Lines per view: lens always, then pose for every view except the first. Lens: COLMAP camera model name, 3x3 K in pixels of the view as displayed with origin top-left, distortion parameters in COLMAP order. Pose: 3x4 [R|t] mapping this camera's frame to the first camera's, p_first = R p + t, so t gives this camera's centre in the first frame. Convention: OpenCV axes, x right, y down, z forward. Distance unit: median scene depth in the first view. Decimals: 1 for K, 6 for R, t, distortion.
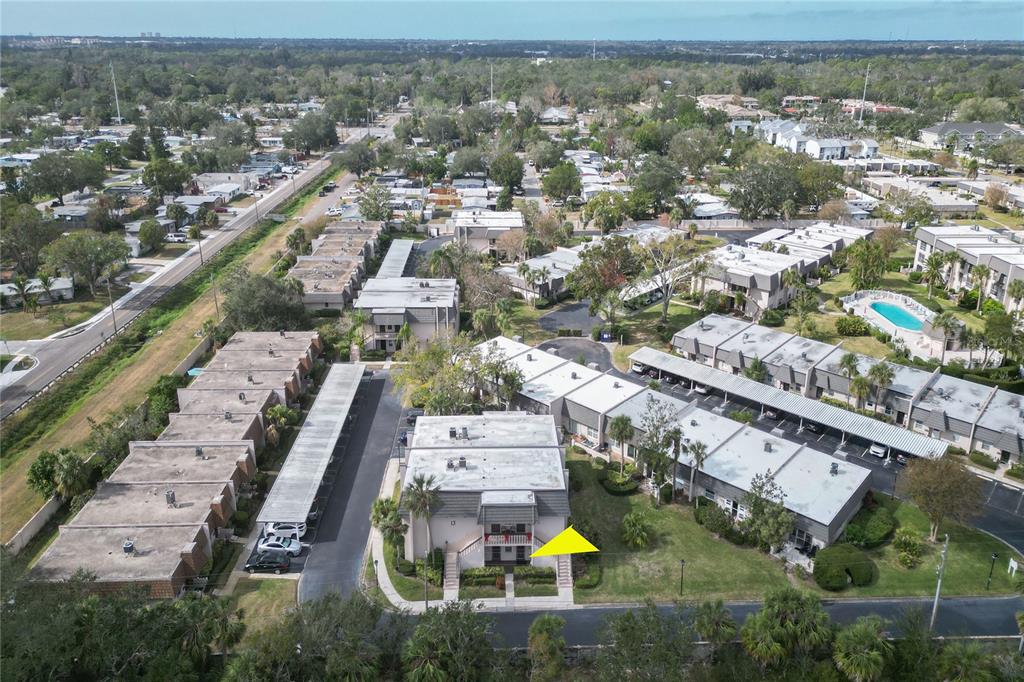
lens RADIAL K [[708.7, 0, 488.6], [0, 708.7, 328.9], [0, 0, 1]] dist [0.049956, -0.040137]
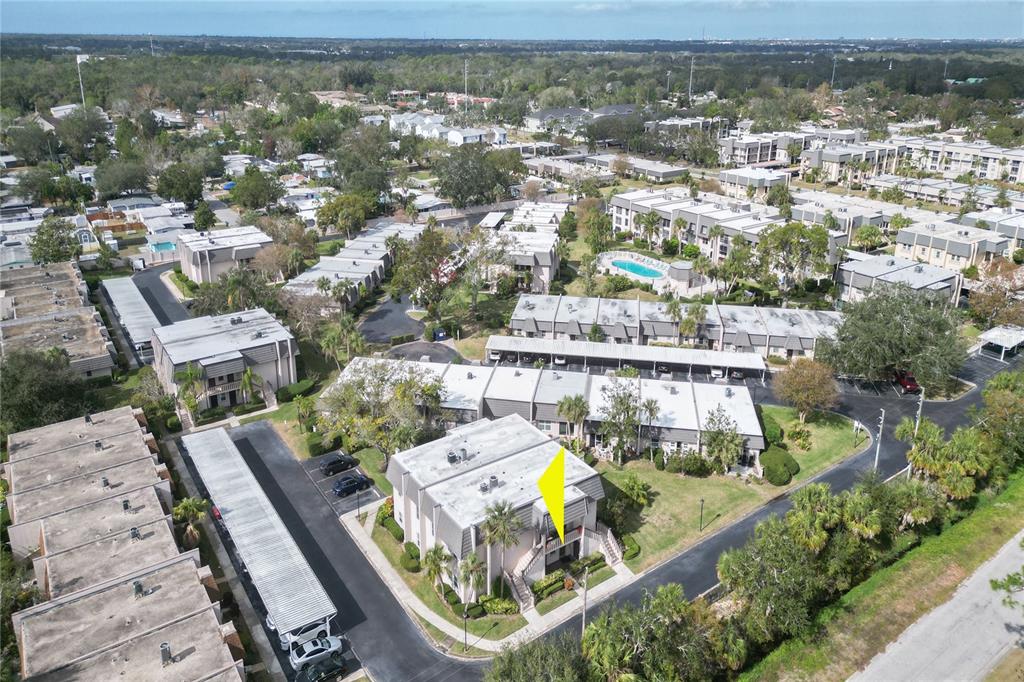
lens RADIAL K [[708.7, 0, 505.8], [0, 708.7, 334.9], [0, 0, 1]] dist [0.049956, -0.040137]
pose [[0.832399, -0.211968, 0.512037, -0.271663], [0.206202, 0.976084, 0.068854, -0.039370], [-0.514386, 0.048269, 0.856199, 0.093274]]
